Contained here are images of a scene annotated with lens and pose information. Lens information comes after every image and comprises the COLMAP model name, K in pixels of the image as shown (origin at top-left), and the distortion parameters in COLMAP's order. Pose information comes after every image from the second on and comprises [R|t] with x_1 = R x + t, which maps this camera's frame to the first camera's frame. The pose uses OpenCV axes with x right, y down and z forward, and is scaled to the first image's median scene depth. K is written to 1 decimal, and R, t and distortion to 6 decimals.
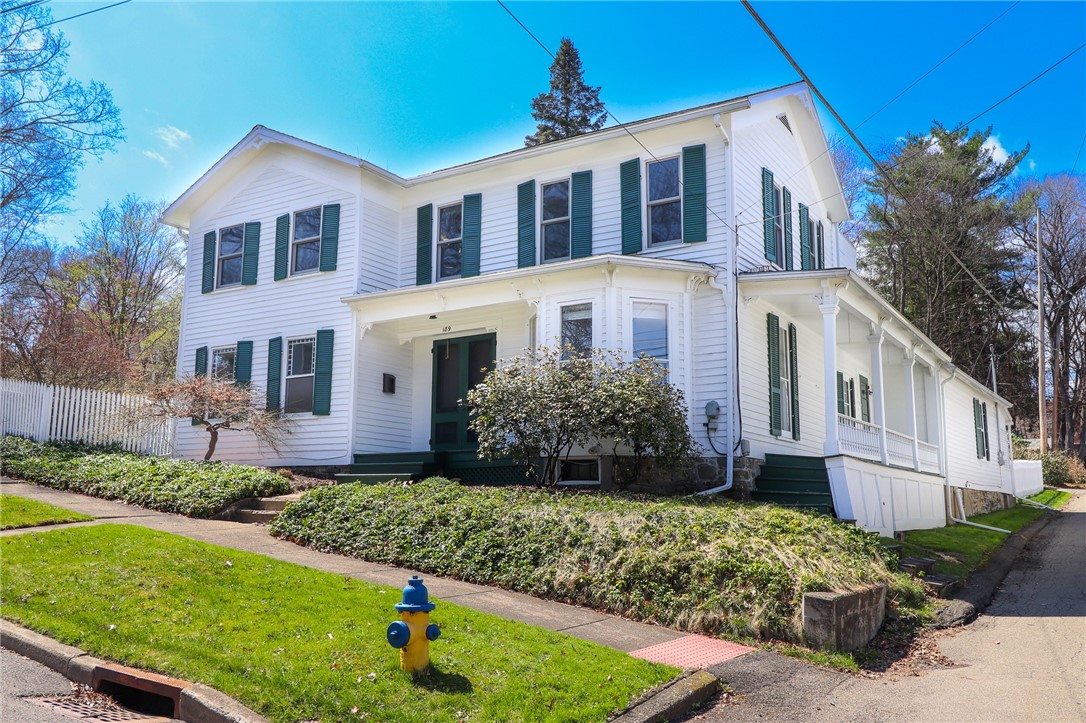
lens RADIAL K [[895.4, 0, 538.0], [0, 895.4, 369.9], [0, 0, 1]] dist [0.042385, -0.004341]
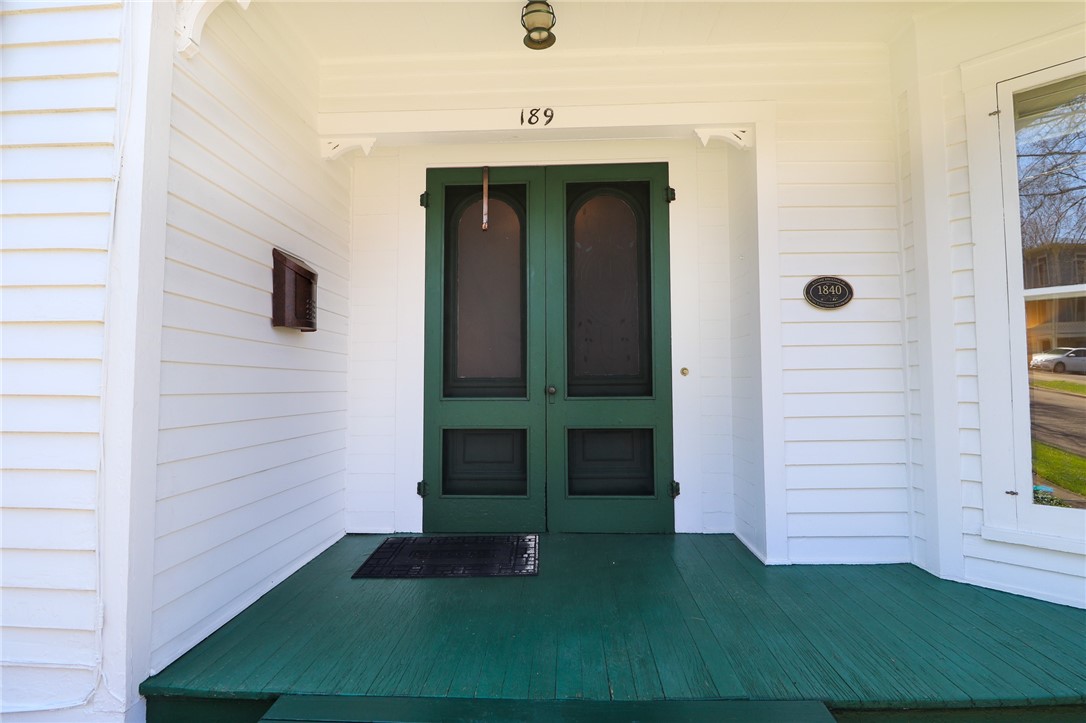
lens RADIAL K [[534.0, 0, 546.4], [0, 534.0, 358.3], [0, 0, 1]] dist [0.001800, -0.000166]
pose [[0.858199, 0.014478, 0.513114, -0.181202], [-0.069632, 0.993646, 0.088426, 0.015016], [-0.508573, -0.111616, 0.853754, 0.827675]]
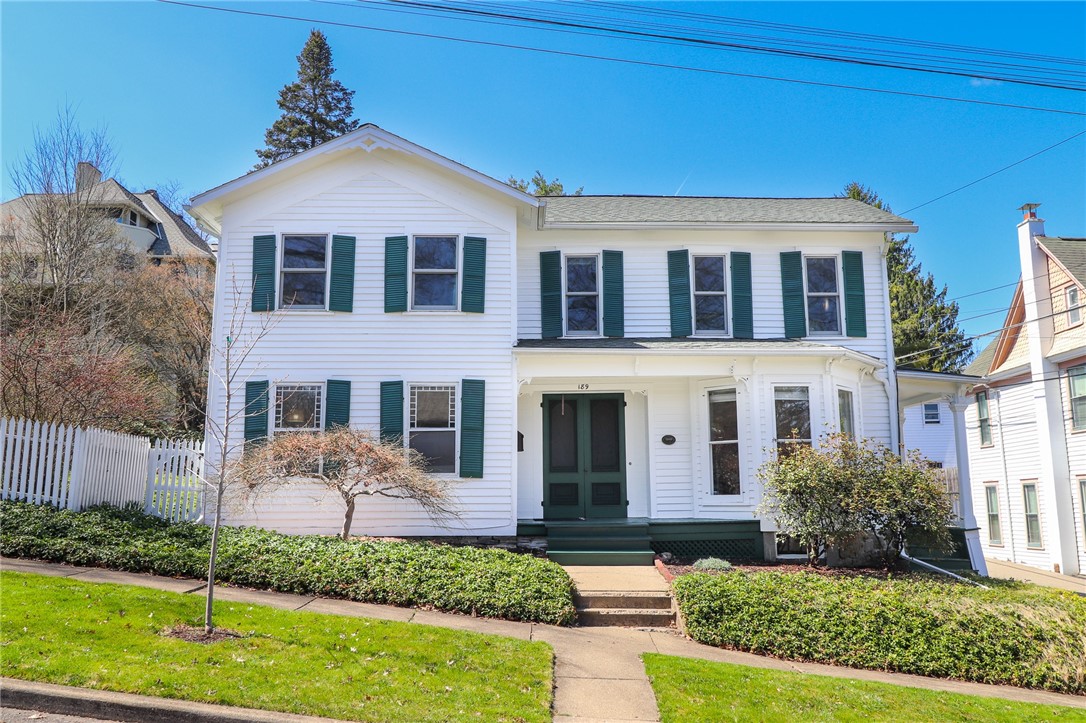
lens RADIAL K [[895.4, 0, 536.1], [0, 895.4, 350.0], [0, 0, 1]] dist [0.042385, -0.004341]
pose [[0.826482, 0.081740, 0.556997, -0.665140], [-0.072583, 0.996617, -0.038555, -0.043294], [-0.558264, -0.008564, 0.829619, 0.230687]]
